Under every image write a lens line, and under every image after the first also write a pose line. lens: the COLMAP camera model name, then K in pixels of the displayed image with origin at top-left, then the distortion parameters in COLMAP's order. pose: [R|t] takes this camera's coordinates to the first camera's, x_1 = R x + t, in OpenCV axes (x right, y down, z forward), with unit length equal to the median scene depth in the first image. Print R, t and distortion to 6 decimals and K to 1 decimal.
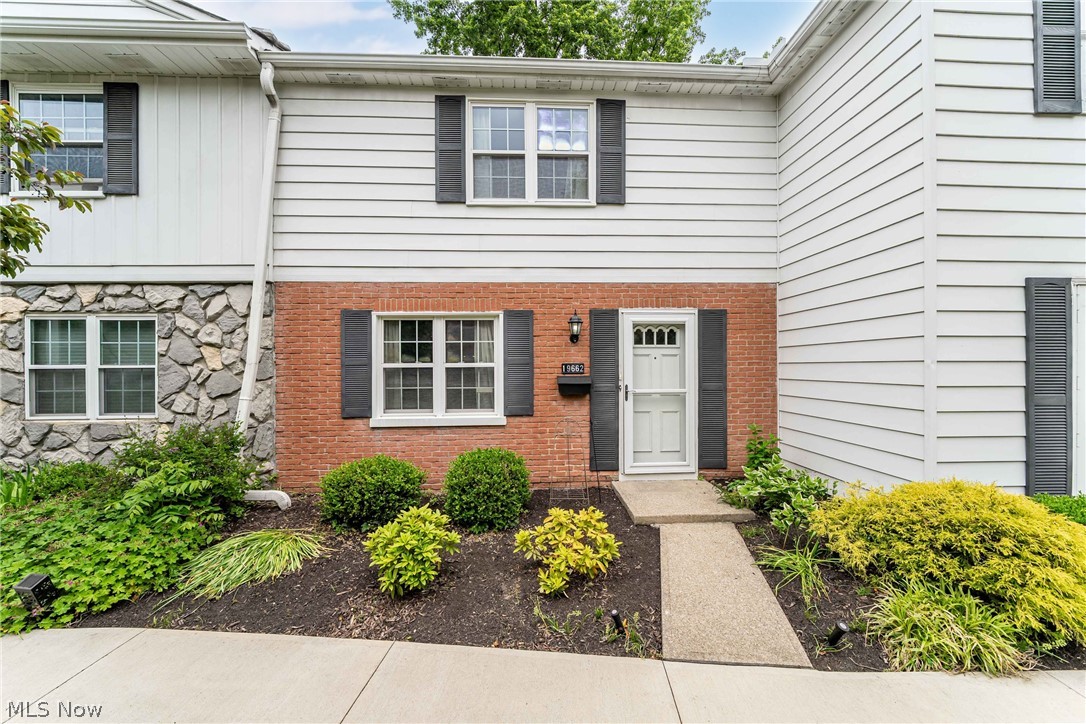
lens RADIAL K [[377.1, 0, 548.9], [0, 377.1, 362.6], [0, 0, 1]] dist [-0.007364, -0.000888]
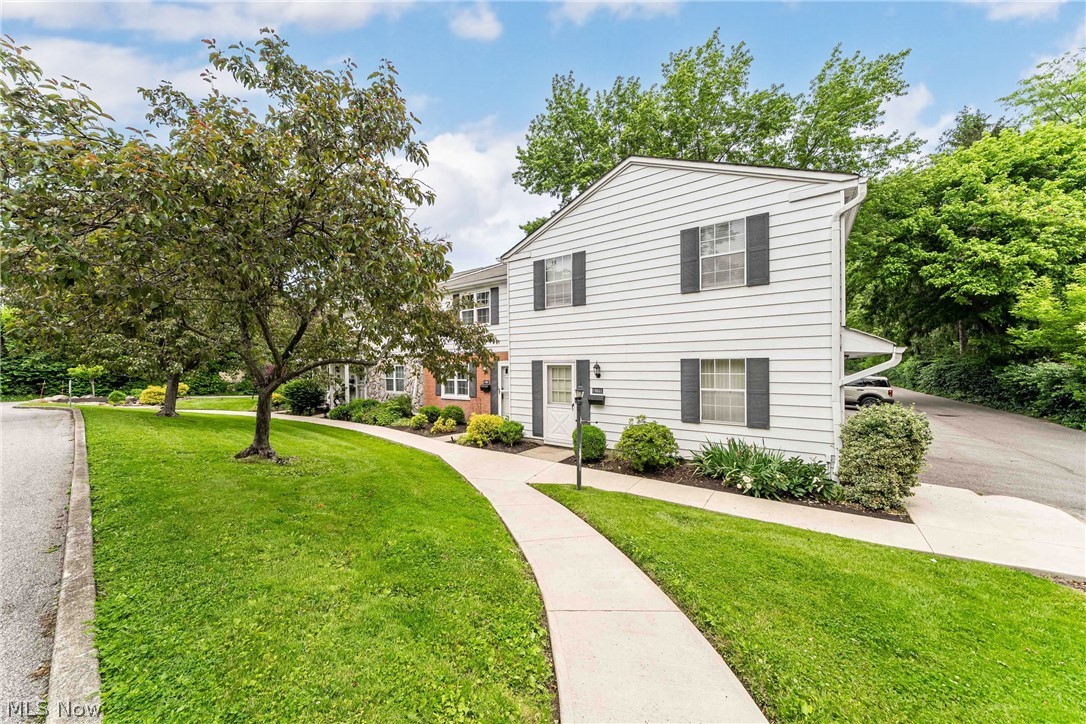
lens RADIAL K [[377.1, 0, 541.1], [0, 377.1, 361.1], [0, 0, 1]] dist [-0.007364, -0.000888]
pose [[0.781907, -0.009411, -0.623324, 2.219940], [0.008018, 0.999955, -0.005040, -0.129454], [0.623343, -0.001057, 0.781948, -1.009725]]
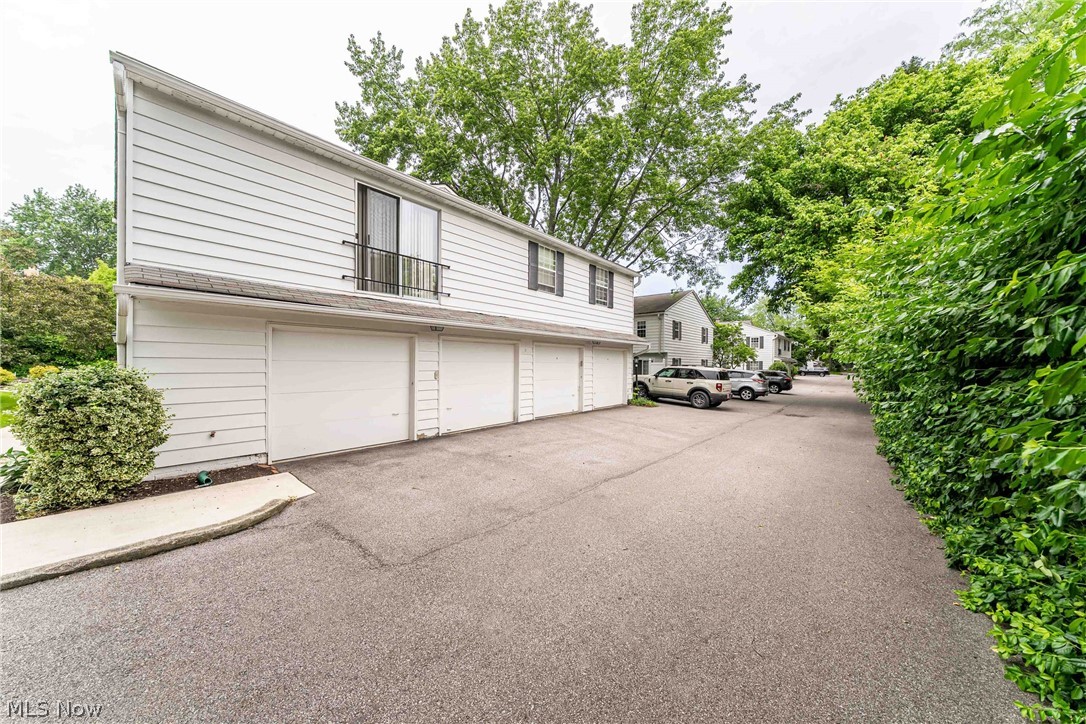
lens RADIAL K [[377.1, 0, 528.7], [0, 377.1, 369.0], [0, 0, 1]] dist [-0.007364, -0.000888]
pose [[0.734049, 0.015099, -0.678929, 3.669661], [-0.003384, 0.999822, 0.018577, 0.005503], [0.679088, -0.011339, 0.733969, 0.707313]]
